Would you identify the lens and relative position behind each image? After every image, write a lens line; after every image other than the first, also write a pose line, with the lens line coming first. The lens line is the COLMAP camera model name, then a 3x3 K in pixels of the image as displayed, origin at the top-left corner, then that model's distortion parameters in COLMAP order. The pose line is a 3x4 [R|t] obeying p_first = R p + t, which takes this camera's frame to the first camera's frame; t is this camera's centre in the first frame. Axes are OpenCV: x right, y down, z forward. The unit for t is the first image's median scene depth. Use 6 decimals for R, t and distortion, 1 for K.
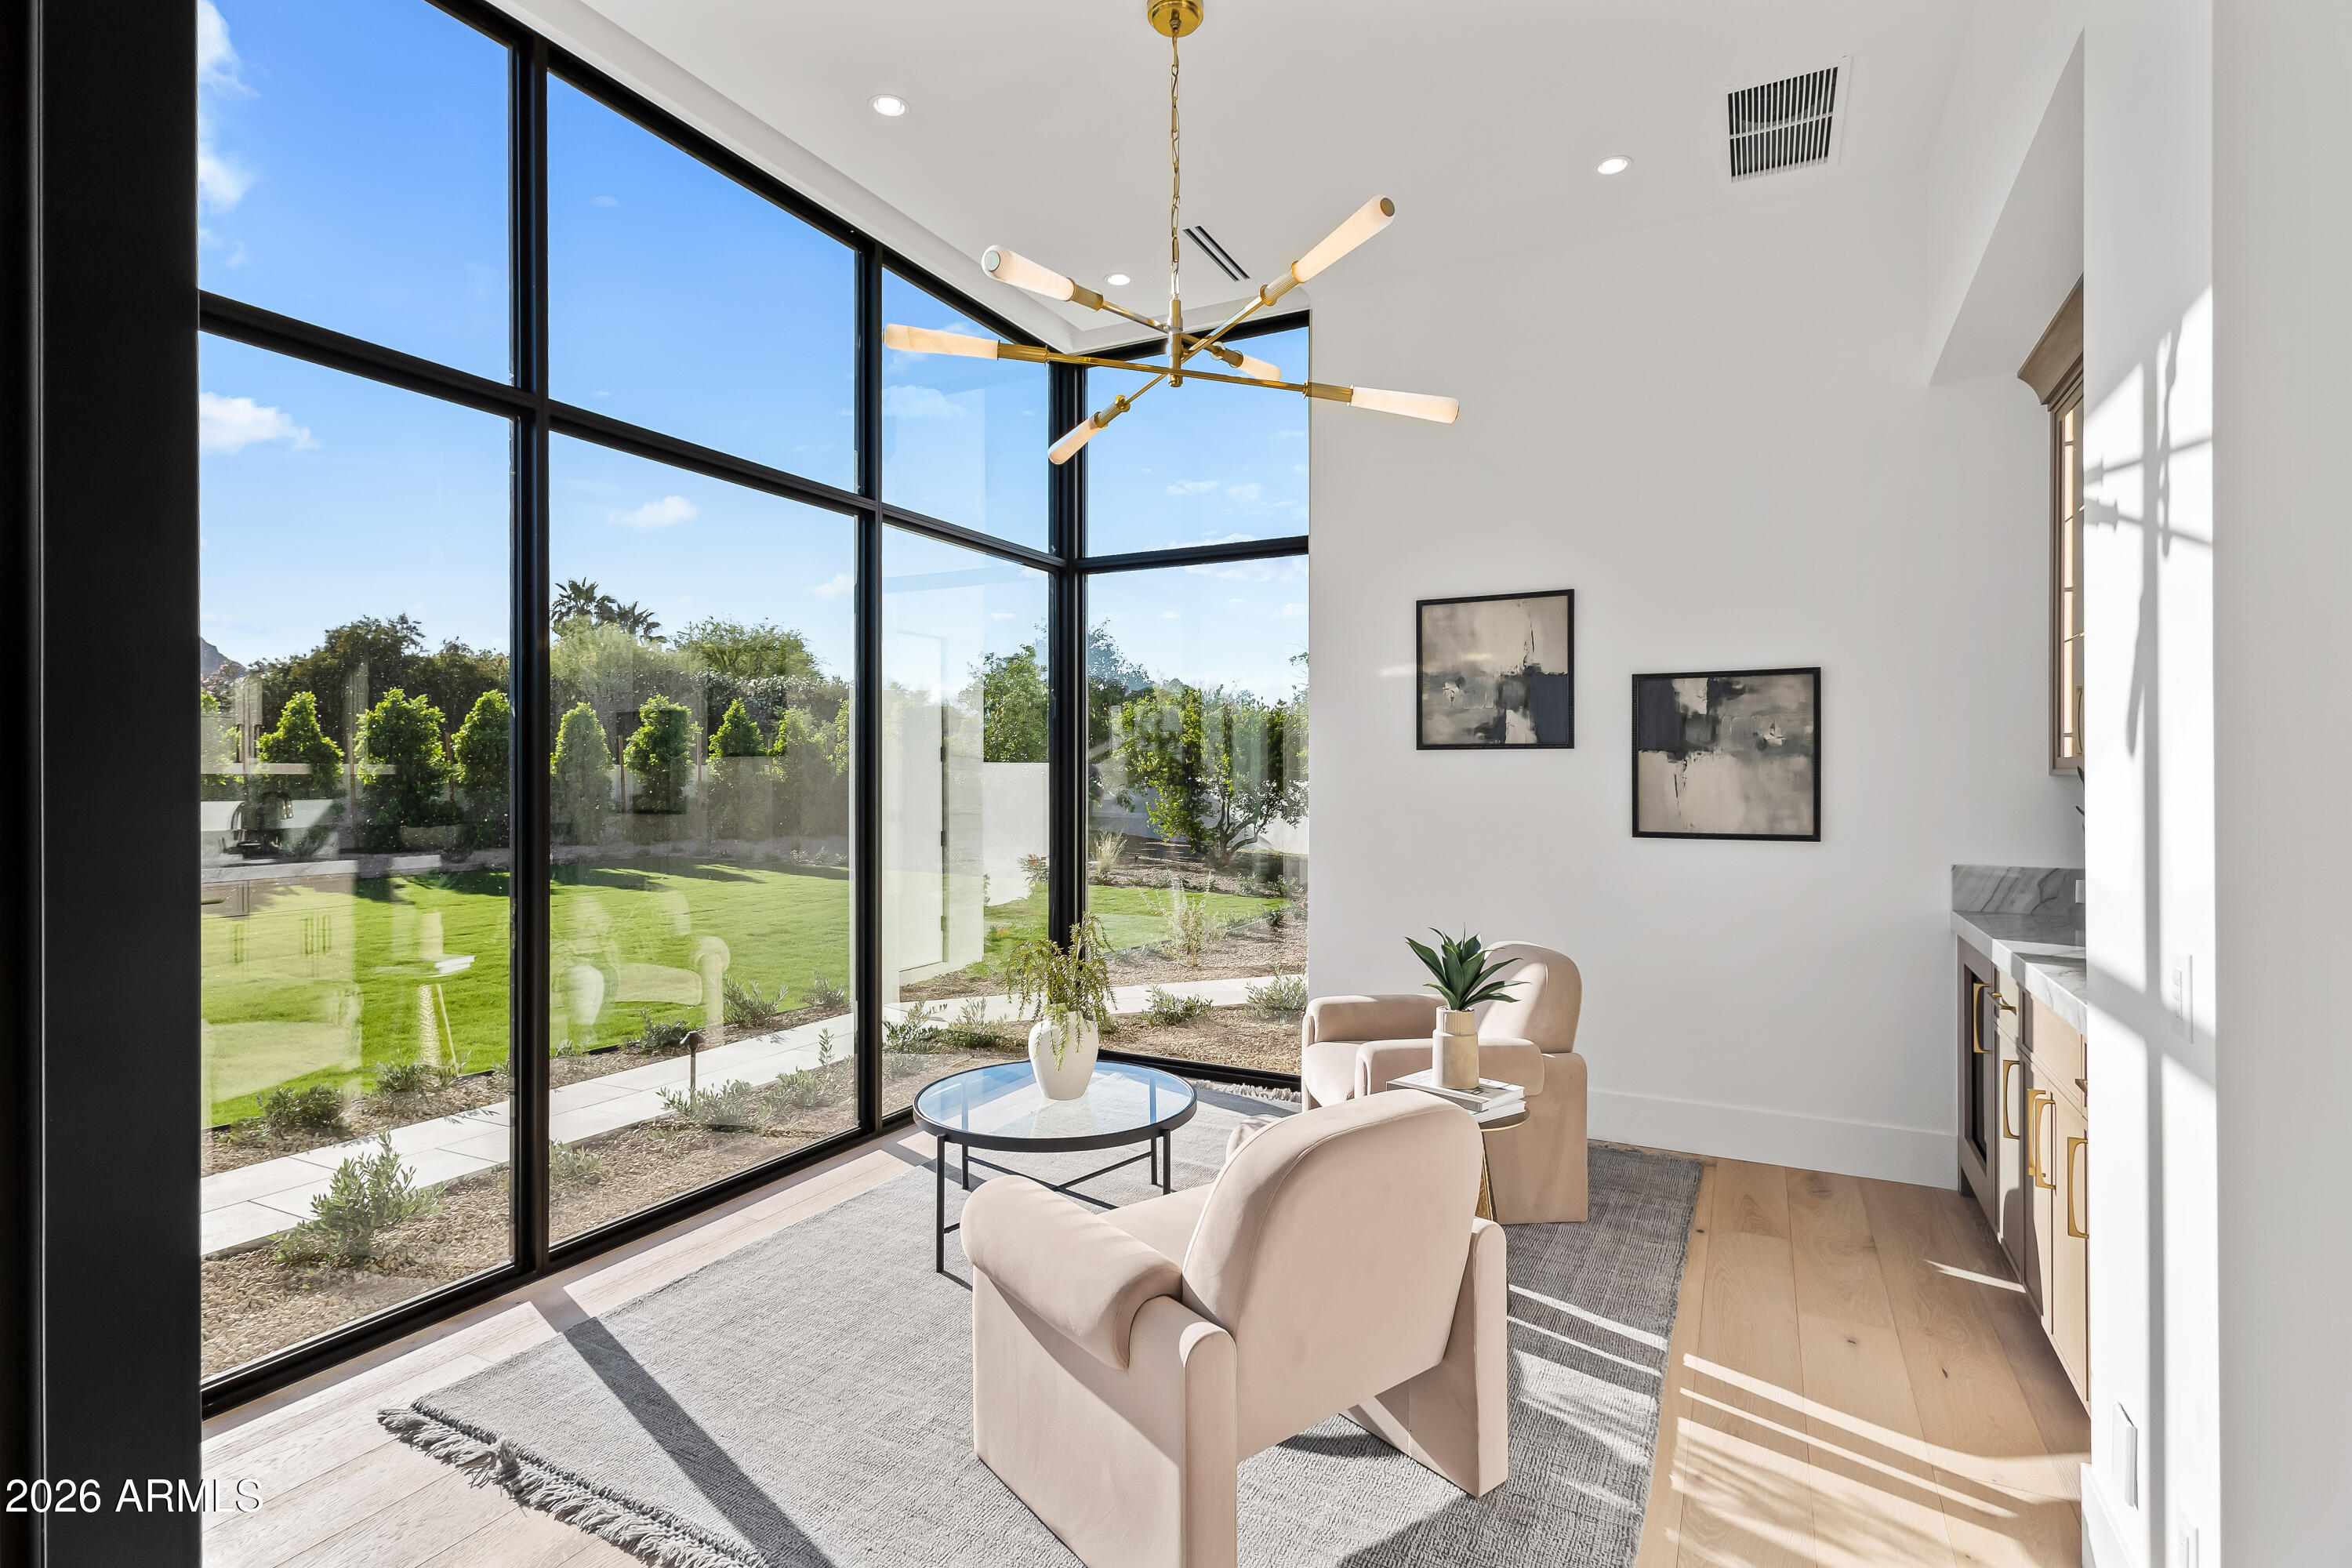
lens RADIAL K [[1113.7, 0, 1159.6], [0, 1113.7, 766.8], [0, 0, 1]] dist [0.003973, 0.000579]
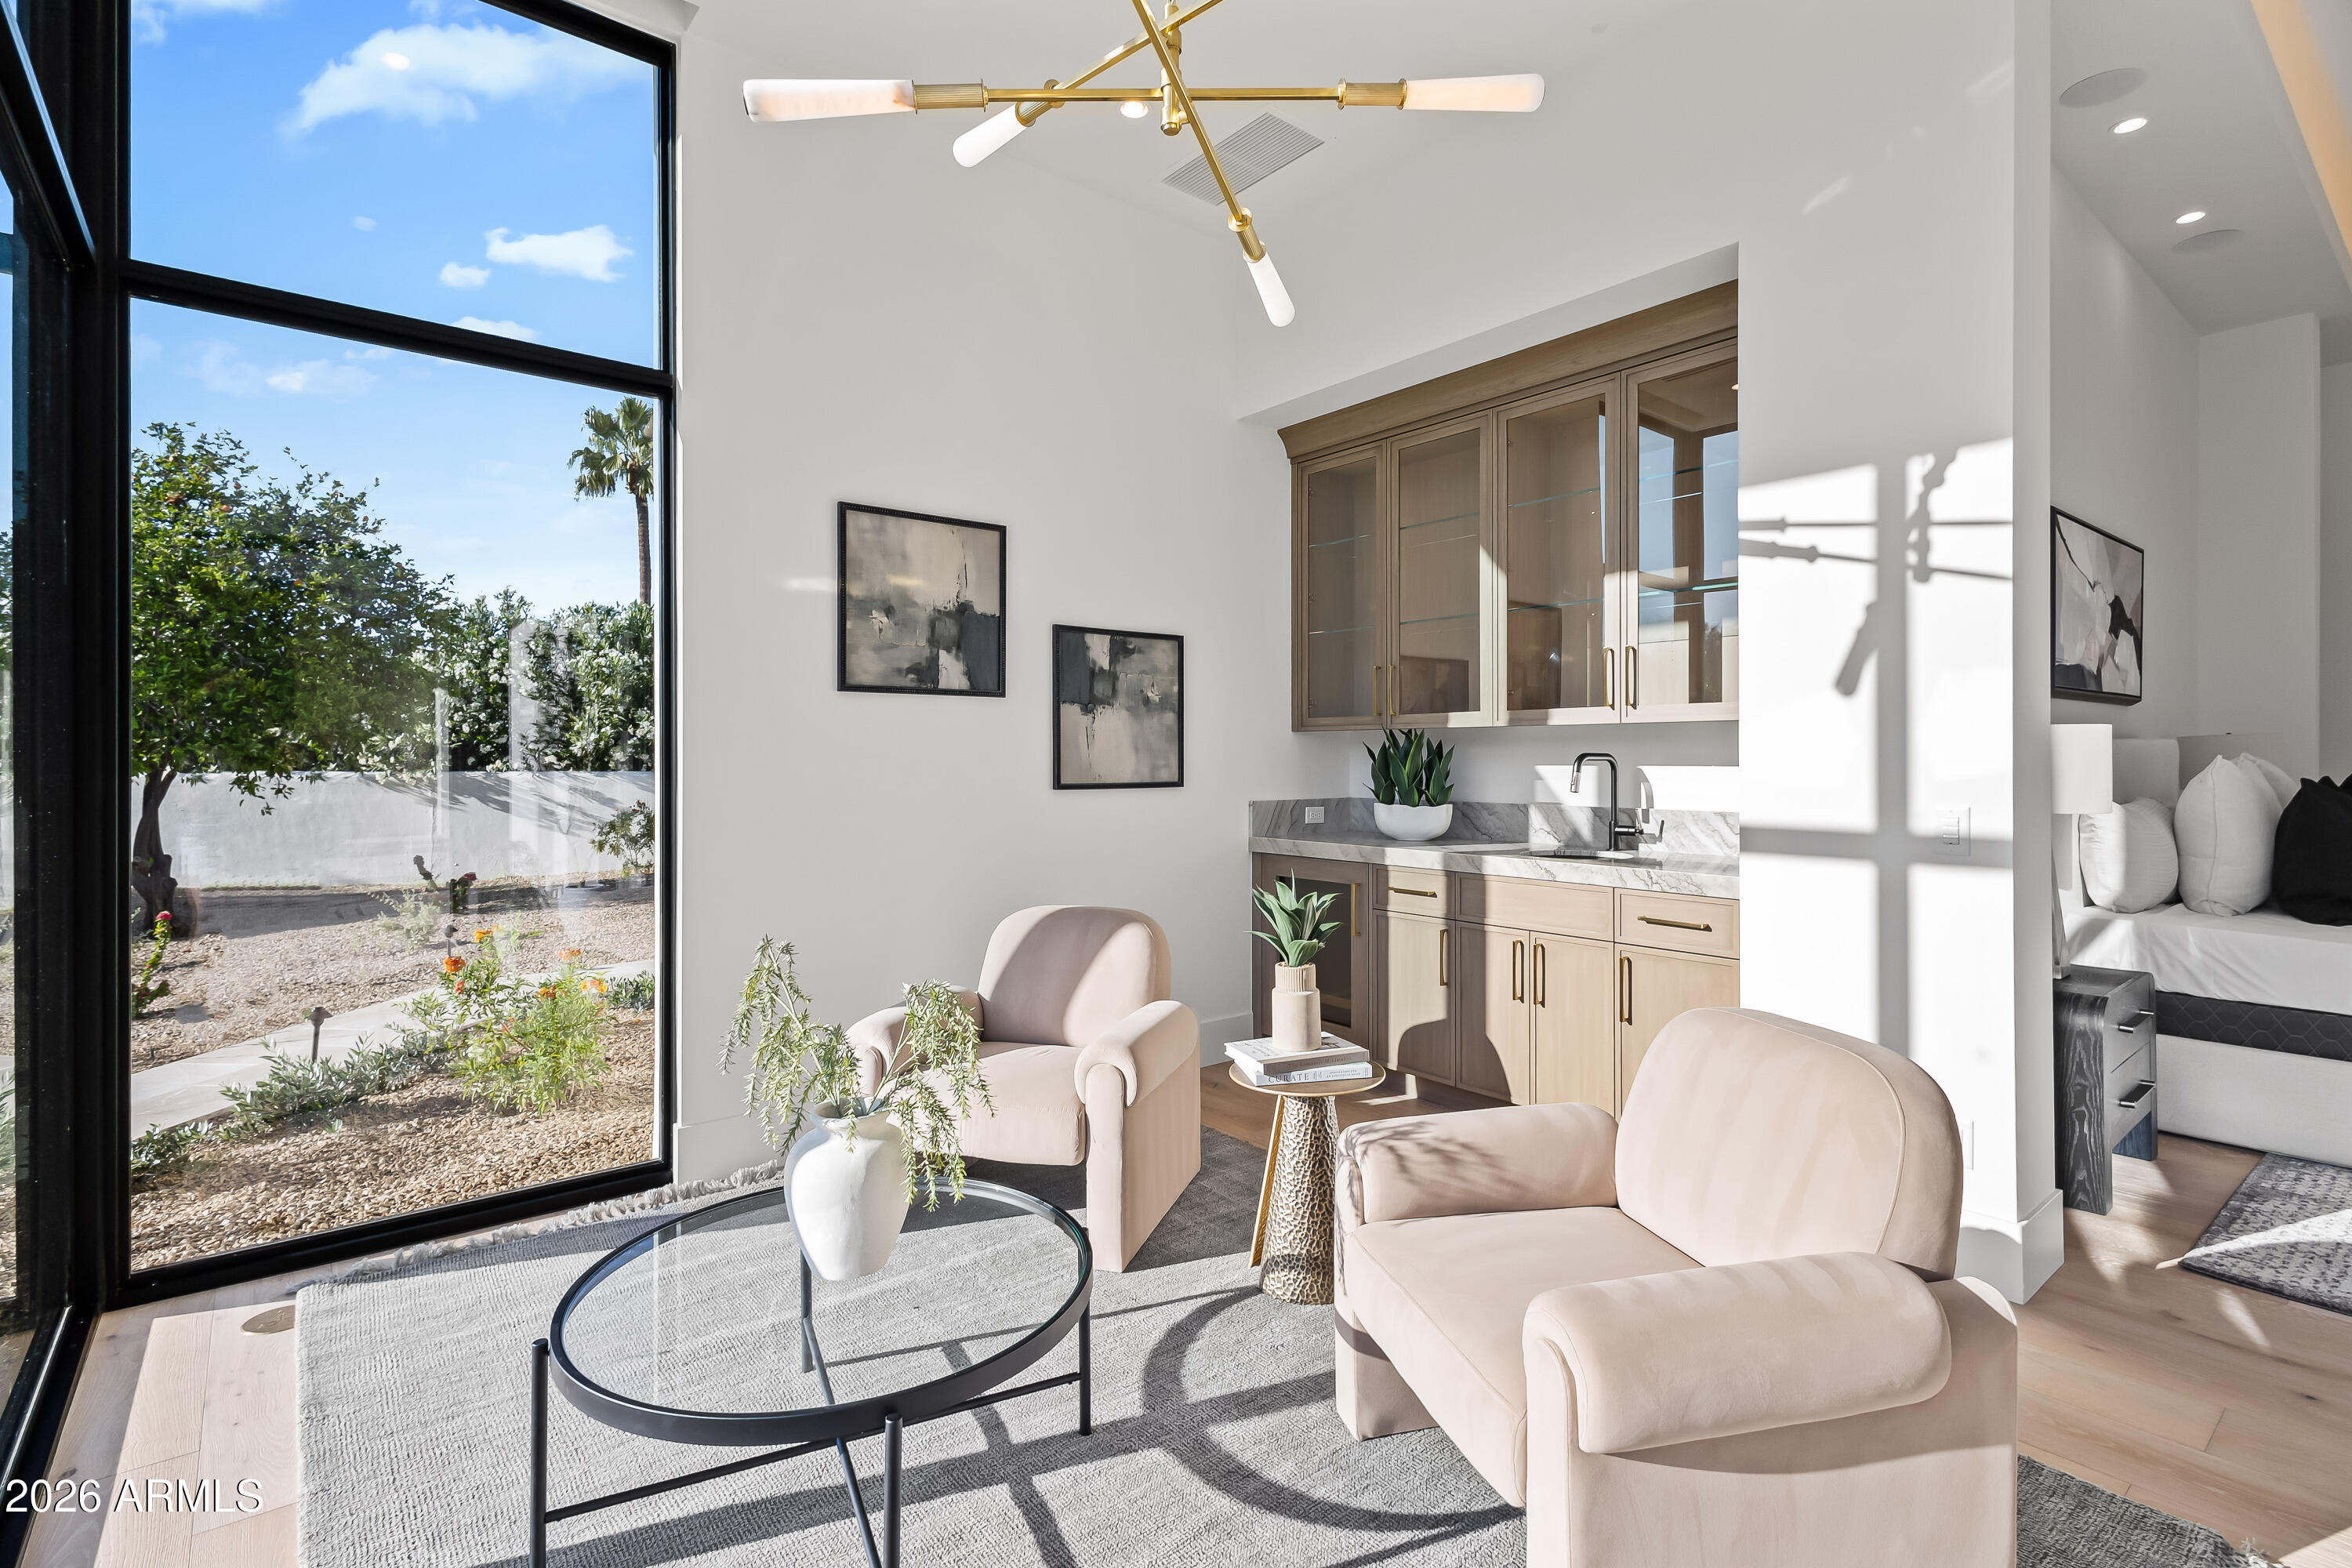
lens RADIAL K [[1113.7, 0, 1159.6], [0, 1113.7, 766.8], [0, 0, 1]] dist [0.003973, 0.000579]
pose [[0.391853, -0.004780, 0.920015, -0.433600], [-0.000429, 0.999985, 0.005378, 0.036480], [-0.920028, -0.002502, 0.391846, 0.517275]]
